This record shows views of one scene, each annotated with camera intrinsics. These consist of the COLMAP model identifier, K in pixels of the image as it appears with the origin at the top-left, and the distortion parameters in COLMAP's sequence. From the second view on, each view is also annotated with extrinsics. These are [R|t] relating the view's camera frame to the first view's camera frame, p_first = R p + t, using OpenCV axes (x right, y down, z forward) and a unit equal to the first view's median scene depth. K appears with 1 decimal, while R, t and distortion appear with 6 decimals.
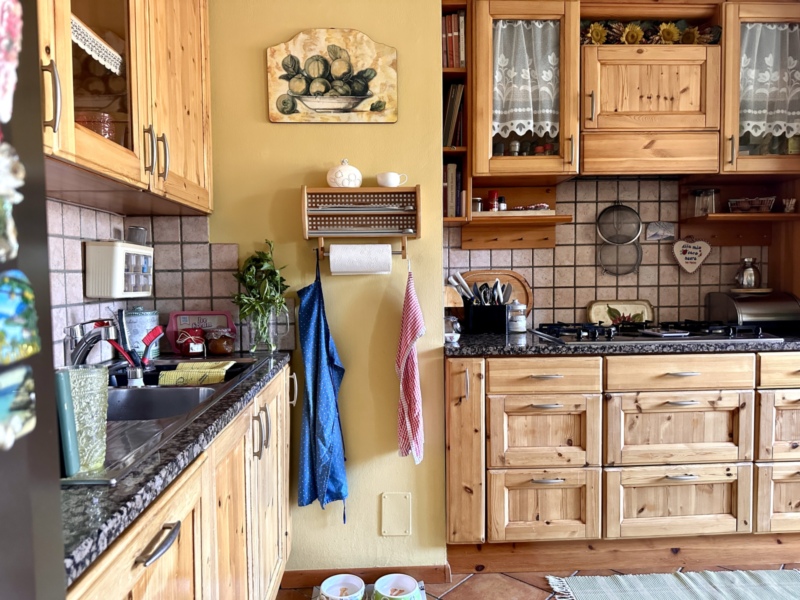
lens RADIAL K [[569.9, 0, 404.4], [0, 569.9, 303.5], [0, 0, 1]] dist [0.056959, -0.059866]
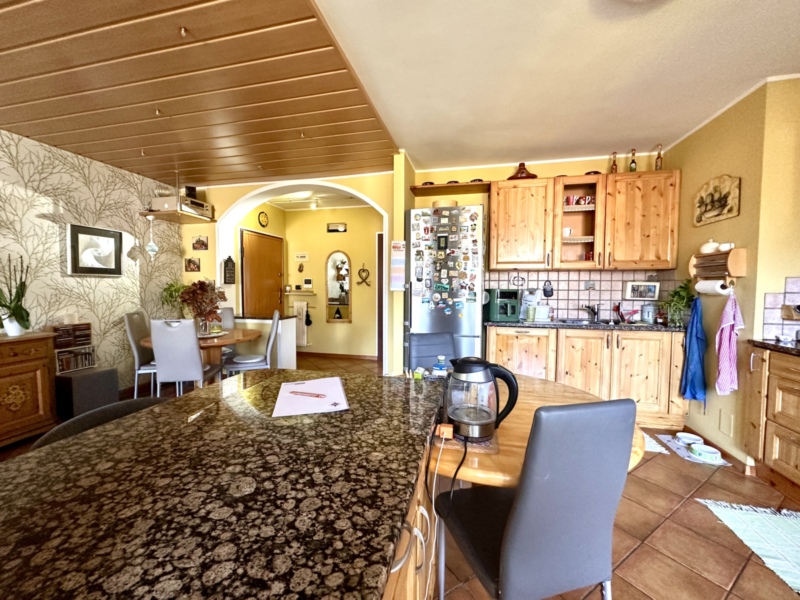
lens RADIAL K [[318.2, 0, 402.2], [0, 318.2, 300.4], [0, 0, 1]] dist [-0.001818, 0.000214]
pose [[-0.276813, 0.054515, -0.959376, 1.008932], [-0.058085, 0.995615, 0.073333, -0.037920], [0.959167, 0.076025, -0.272433, 0.187755]]
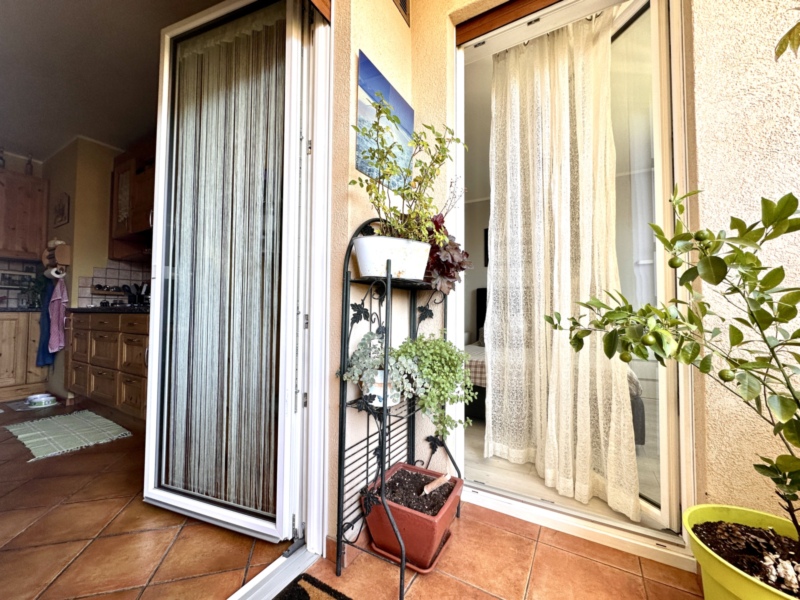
lens RADIAL K [[318.2, 0, 396.5], [0, 318.2, 299.3], [0, 0, 1]] dist [-0.001818, 0.000214]
pose [[0.832273, -0.002548, -0.554361, 1.589369], [-0.048336, 0.995848, -0.077145, 0.061114], [0.552255, 0.091001, 0.828693, 0.503631]]
